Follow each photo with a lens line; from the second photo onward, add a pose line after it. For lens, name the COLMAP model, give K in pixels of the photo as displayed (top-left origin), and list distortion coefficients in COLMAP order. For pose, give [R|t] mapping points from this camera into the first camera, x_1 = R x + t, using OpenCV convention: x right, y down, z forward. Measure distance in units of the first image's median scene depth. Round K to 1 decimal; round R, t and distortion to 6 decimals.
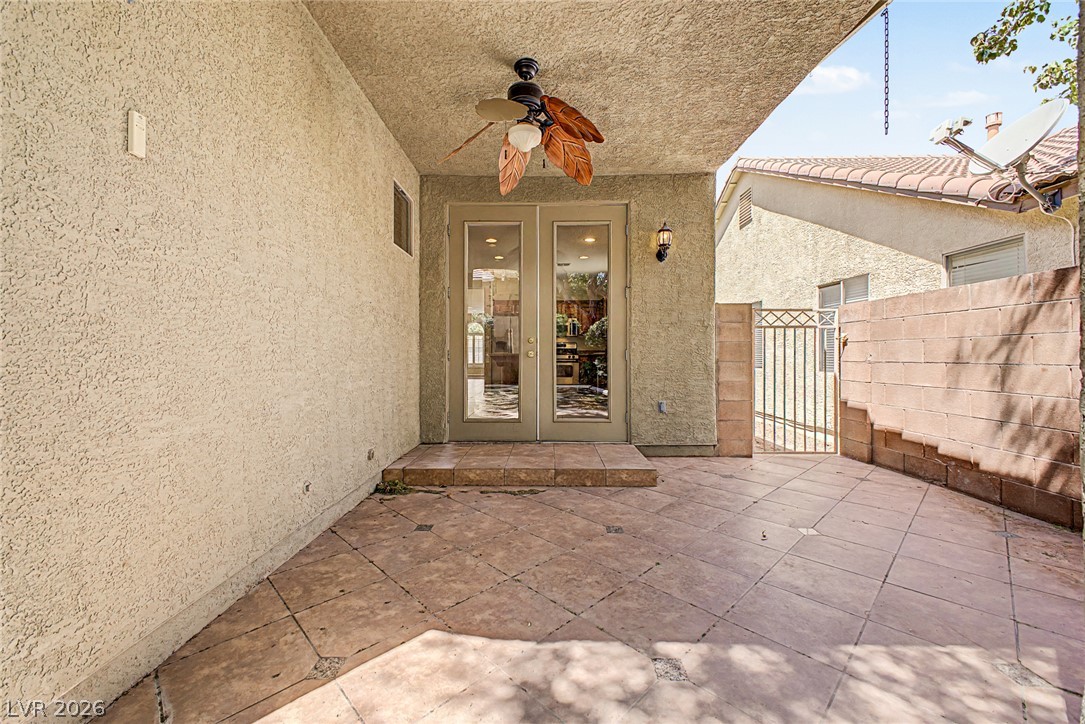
lens RADIAL K [[427.8, 0, 544.0], [0, 427.8, 355.7], [0, 0, 1]] dist [0.016837, -0.004120]
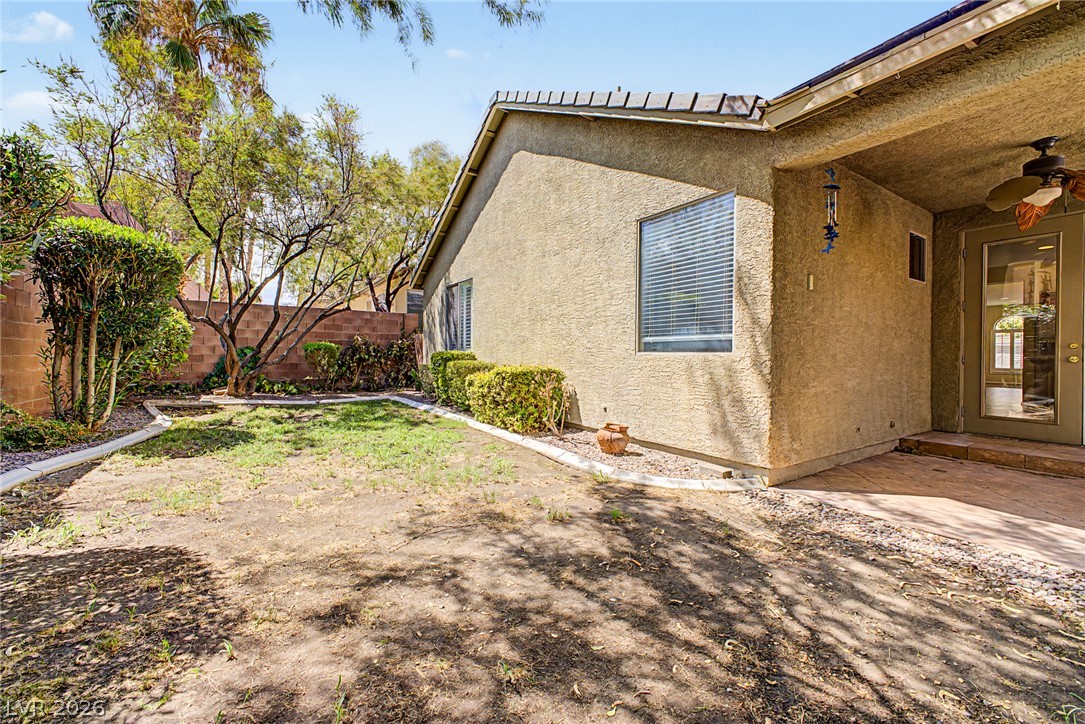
lens RADIAL K [[427.8, 0, 547.9], [0, 427.8, 354.5], [0, 0, 1]] dist [0.016837, -0.004120]
pose [[0.547971, 0.004572, -0.836485, 0.214998], [-0.009620, 0.999953, -0.000837, -0.006531], [0.836442, 0.008506, 0.547990, -0.889809]]
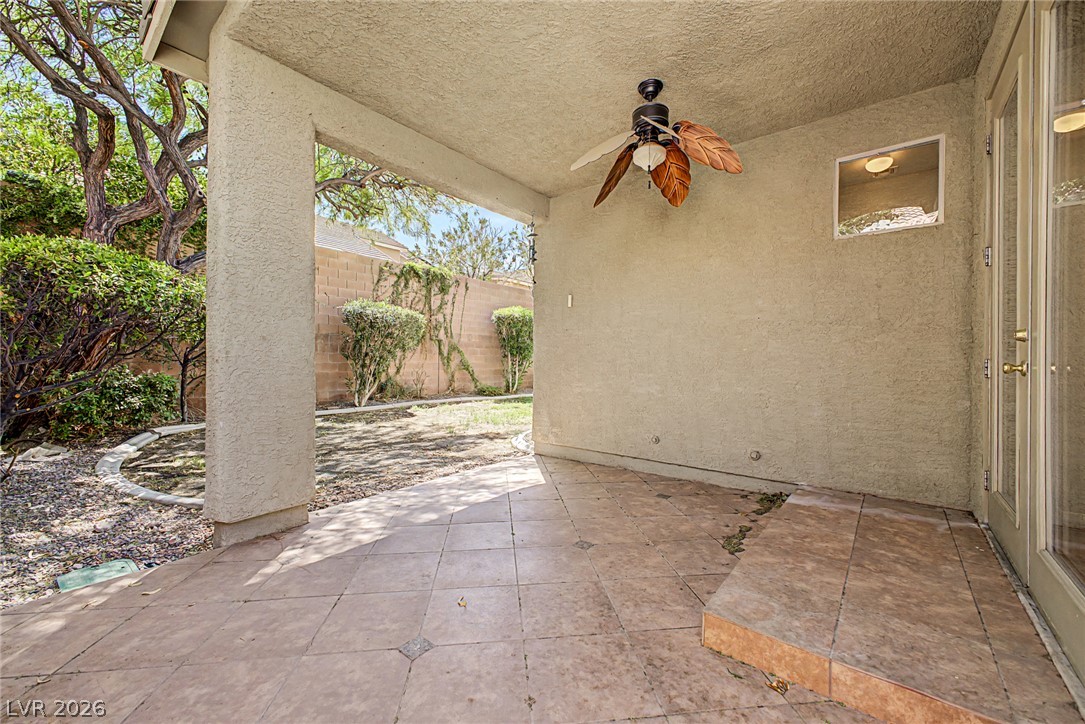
lens RADIAL K [[427.8, 0, 540.6], [0, 427.8, 360.9], [0, 0, 1]] dist [0.016837, -0.004120]
pose [[-0.620623, -0.001174, -0.784108, 0.833483], [-0.007485, 0.999962, 0.004427, -0.014800], [0.784073, 0.008617, -0.620608, 1.281907]]
